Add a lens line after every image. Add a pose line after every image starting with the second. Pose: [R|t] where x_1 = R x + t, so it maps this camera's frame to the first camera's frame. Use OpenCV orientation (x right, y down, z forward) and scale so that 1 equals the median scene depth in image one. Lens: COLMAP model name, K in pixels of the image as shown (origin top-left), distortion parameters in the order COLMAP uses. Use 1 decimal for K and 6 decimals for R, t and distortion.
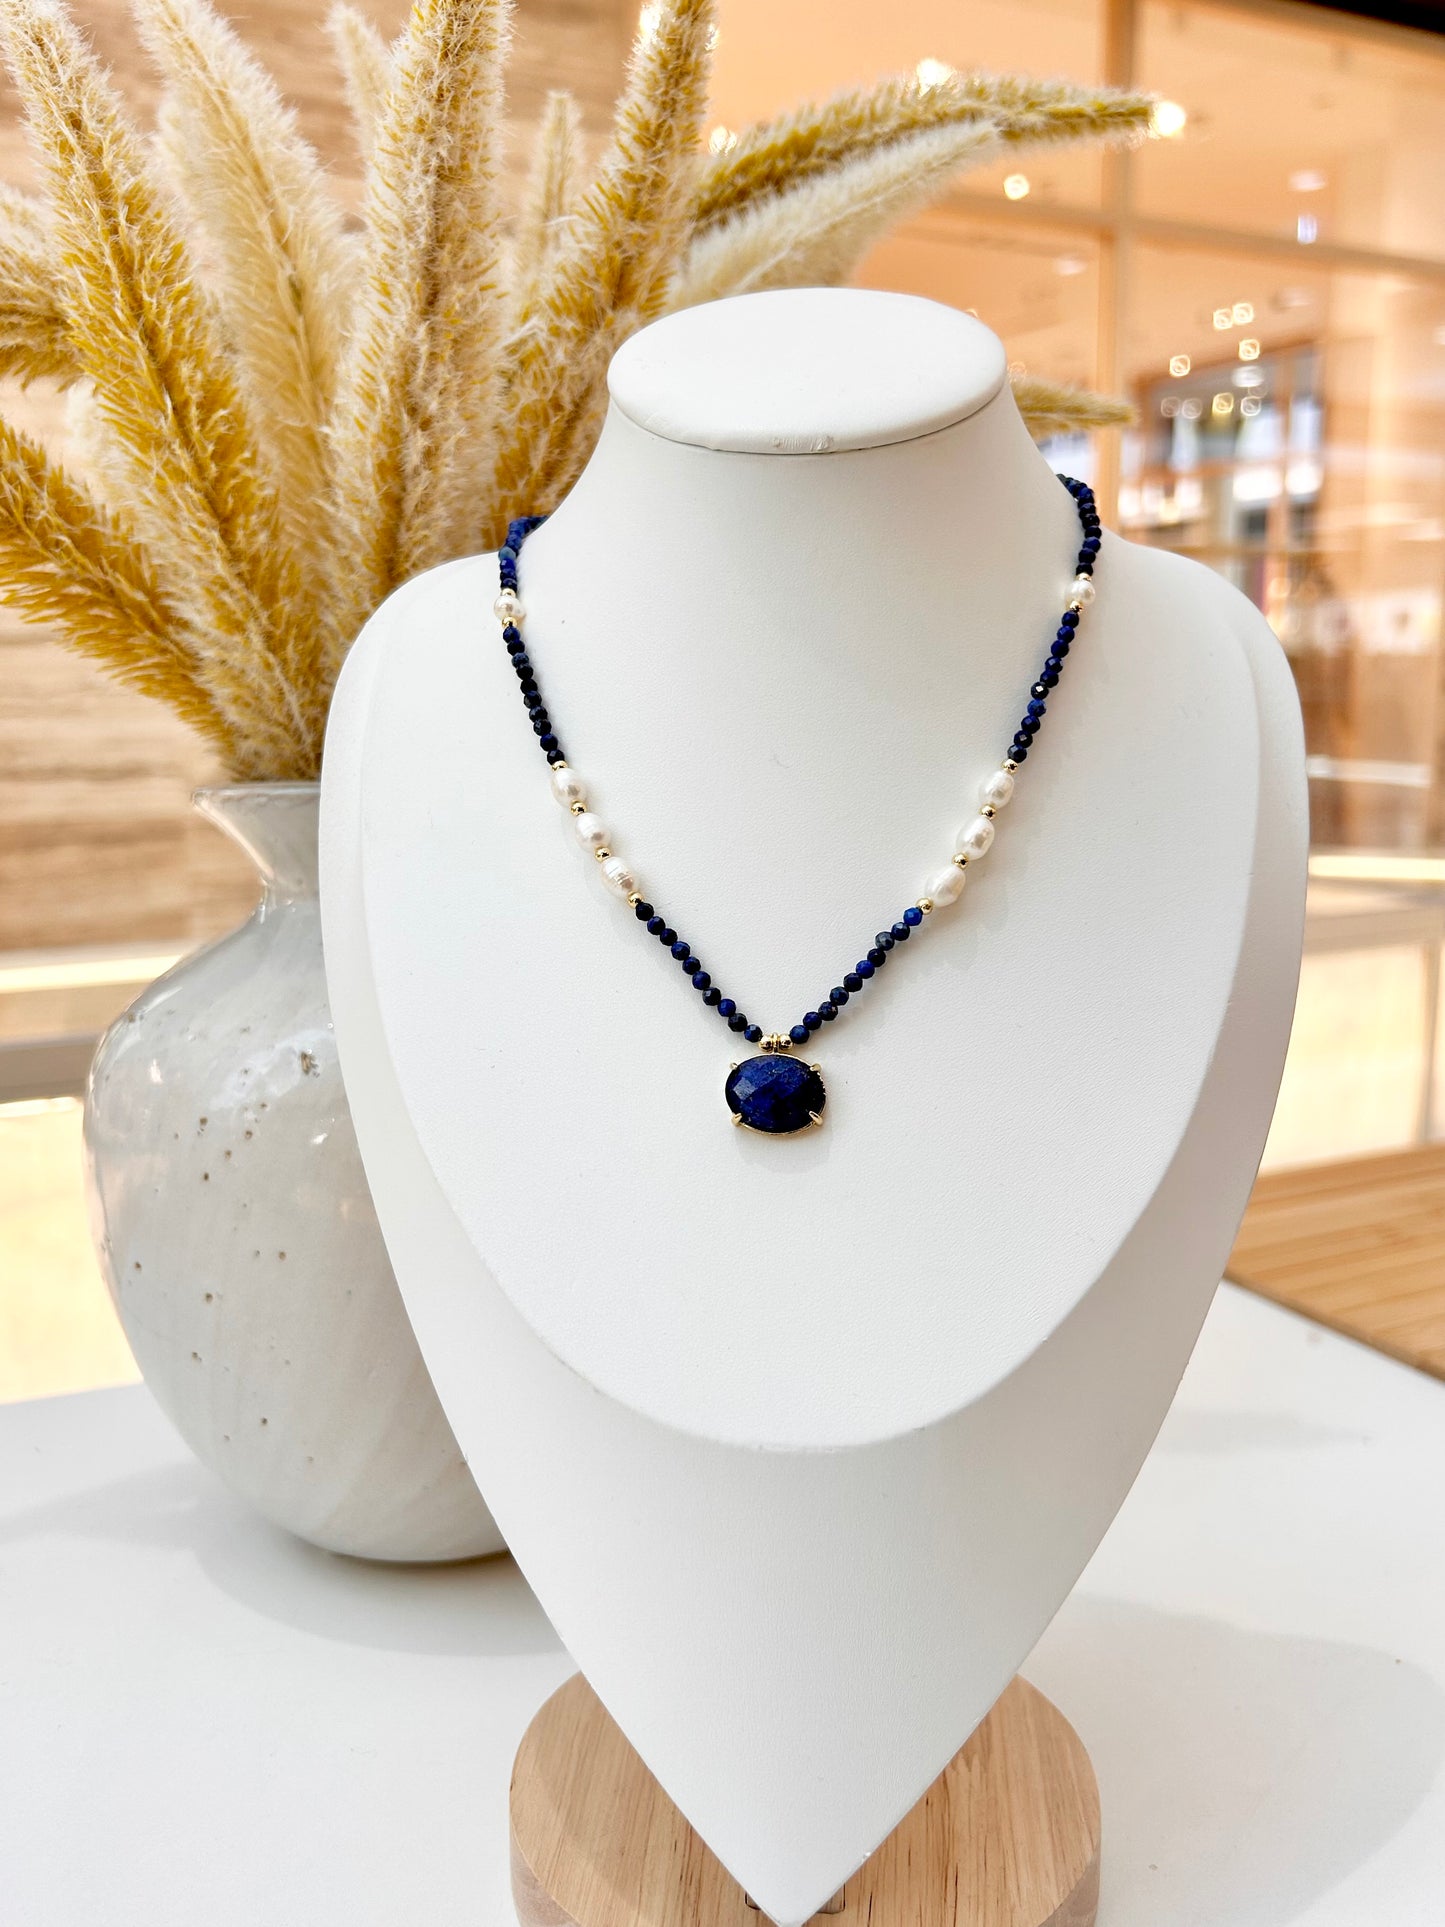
lens RADIAL K [[1602.4, 0, 743.3], [0, 1602.4, 919.6], [0, 0, 1]] dist [-0.022323, -0.020482]
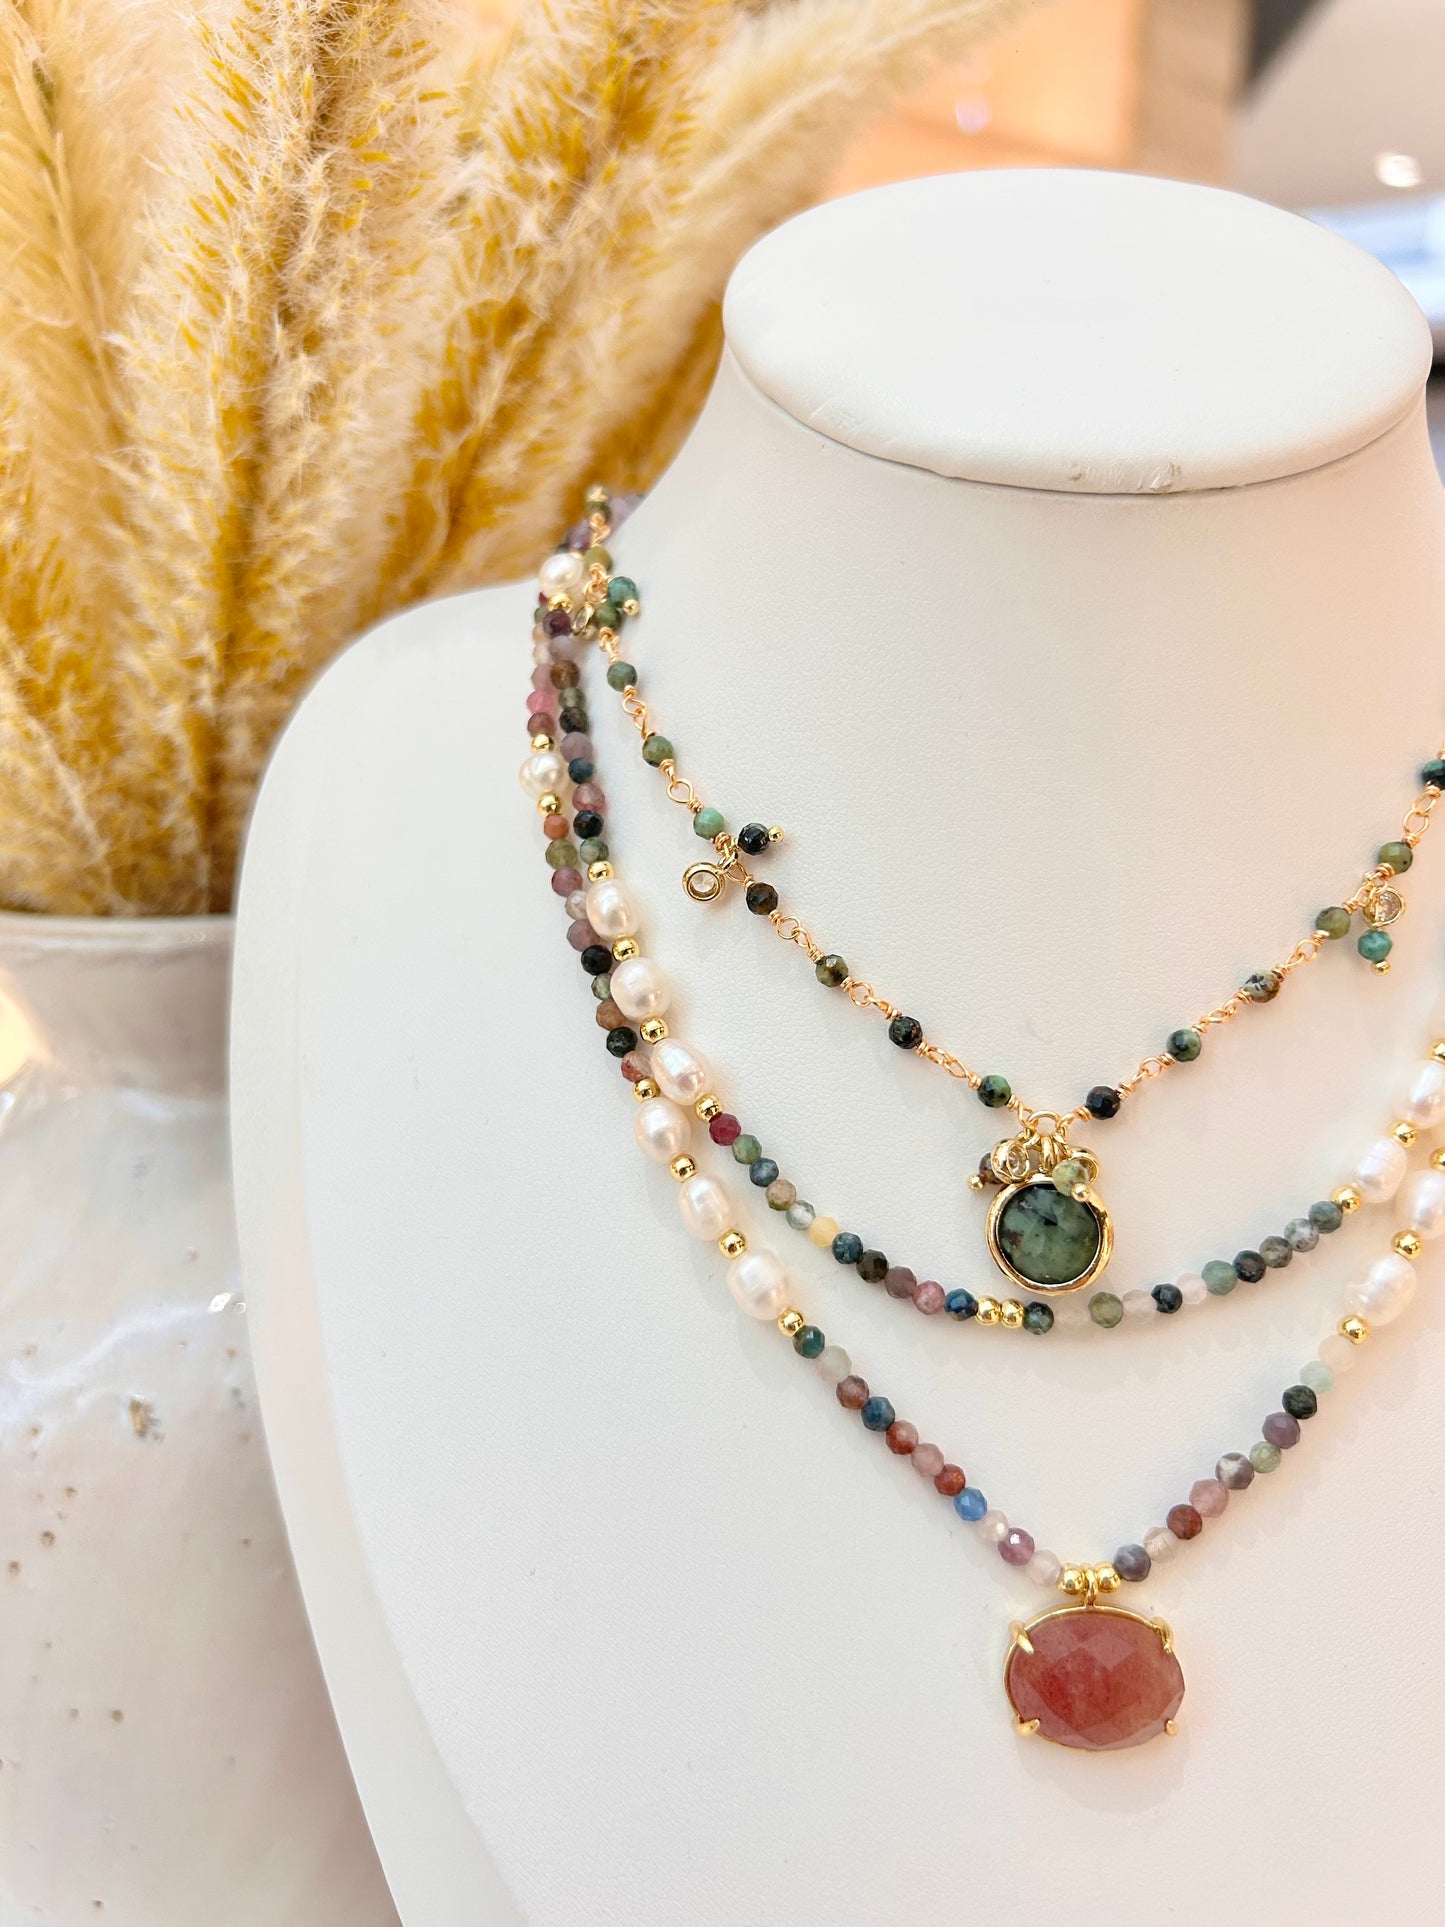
lens RADIAL K [[1602.4, 0, 723.1], [0, 1602.4, 965.7], [0, 0, 1]] dist [-0.022323, -0.020482]
pose [[0.987320, -0.024037, 0.156912, -0.142935], [0.006841, 0.993994, 0.109219, -0.144717], [-0.158595, -0.106761, 0.981555, 0.381147]]
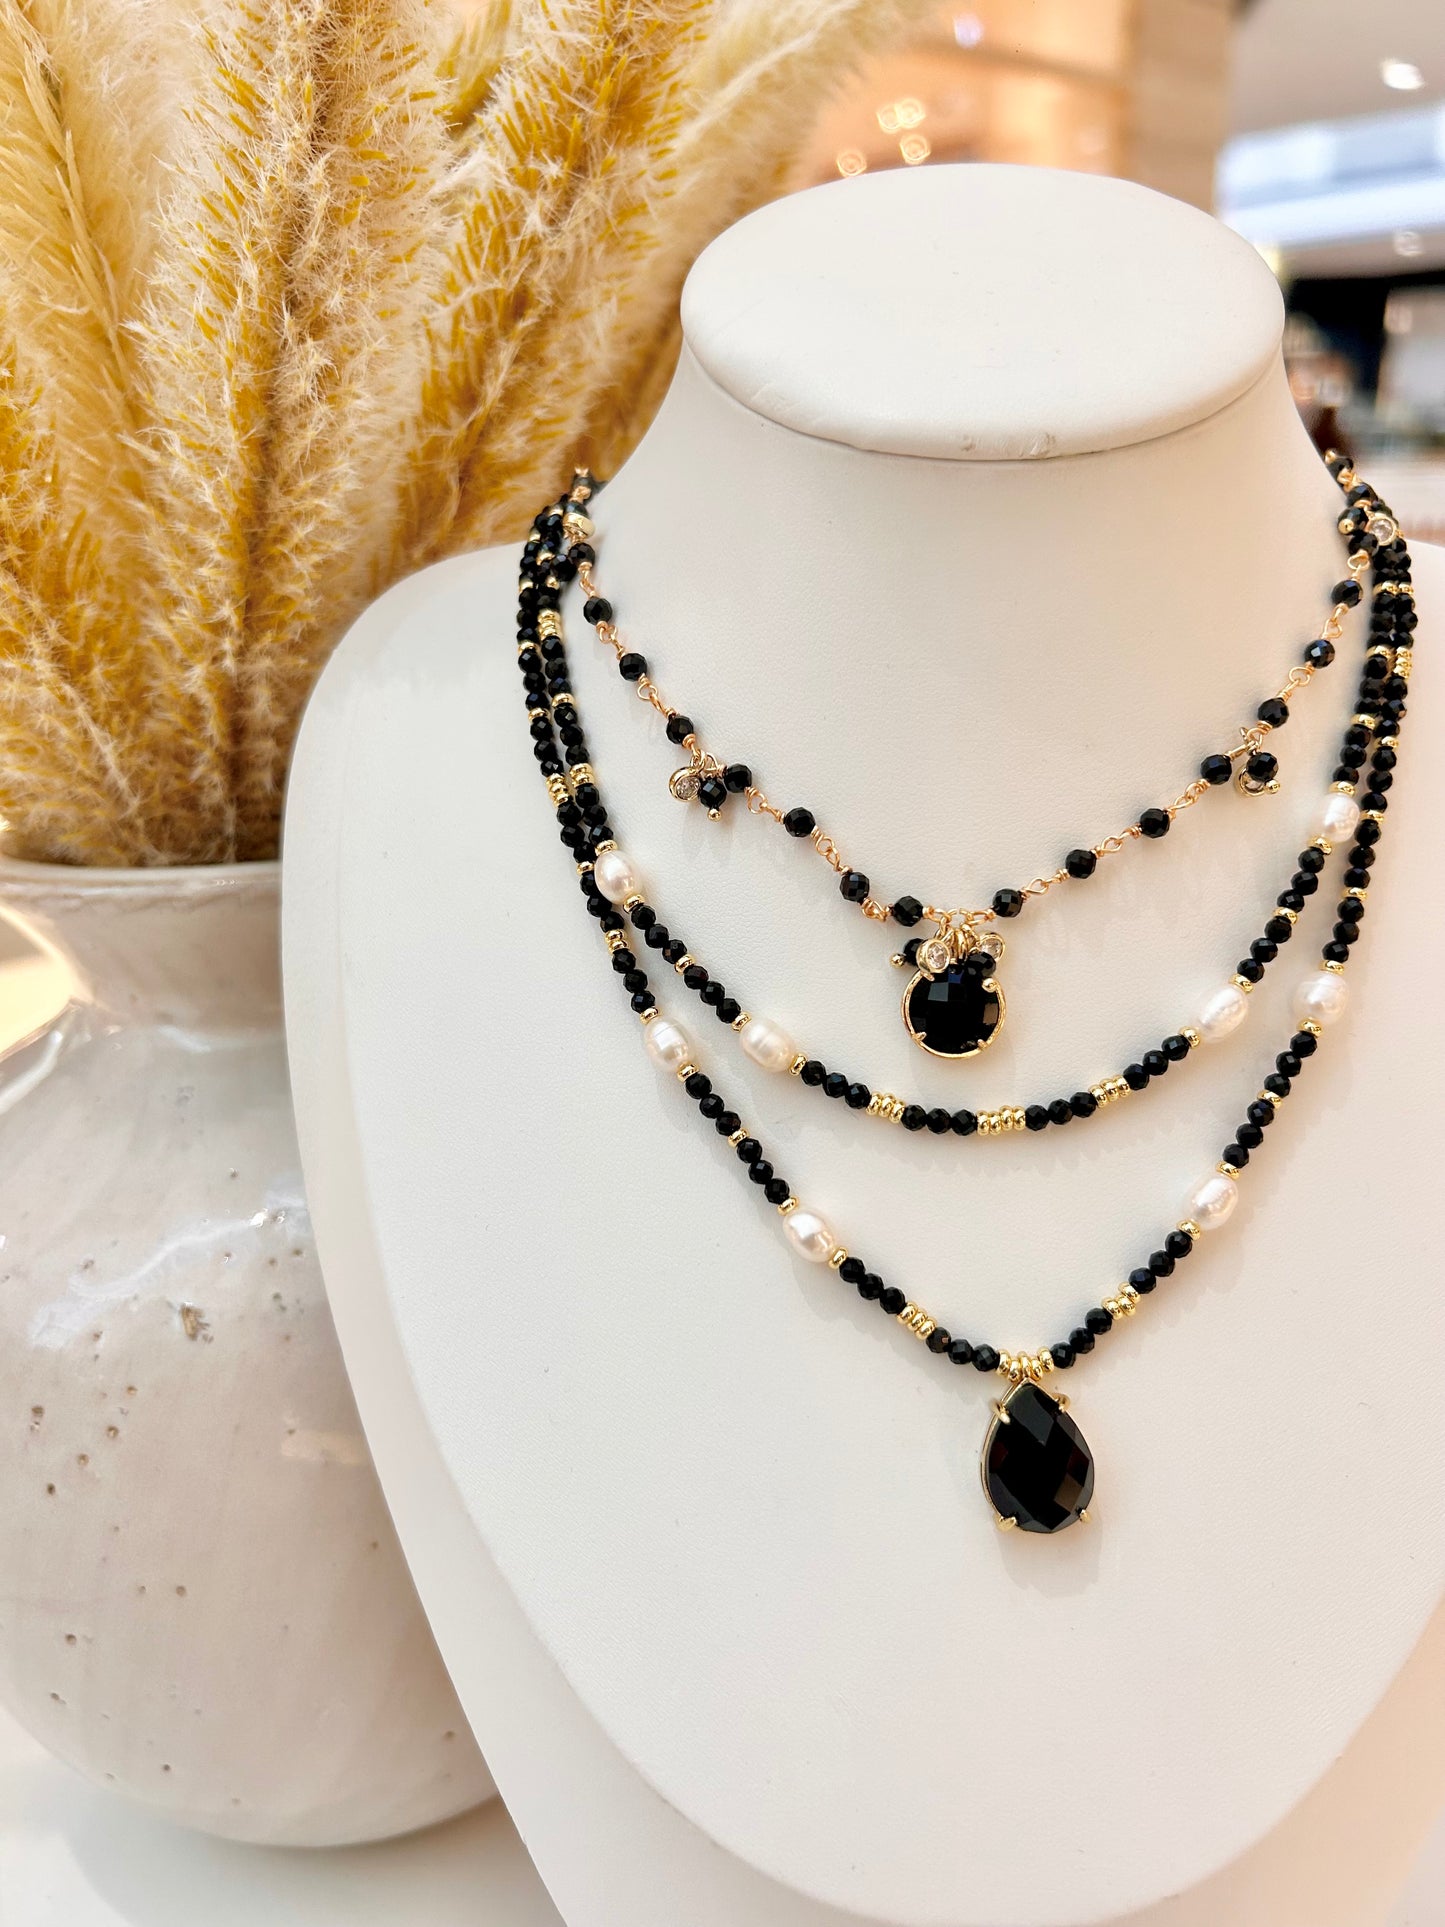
lens RADIAL K [[1602.4, 0, 712.5], [0, 1602.4, 967.6], [0, 0, 1]] dist [-0.022323, -0.020482]
pose [[0.987958, -0.053380, 0.145219, -0.145136], [0.031851, 0.988663, 0.146732, -0.145851], [-0.151405, -0.140340, 0.978459, 0.329576]]
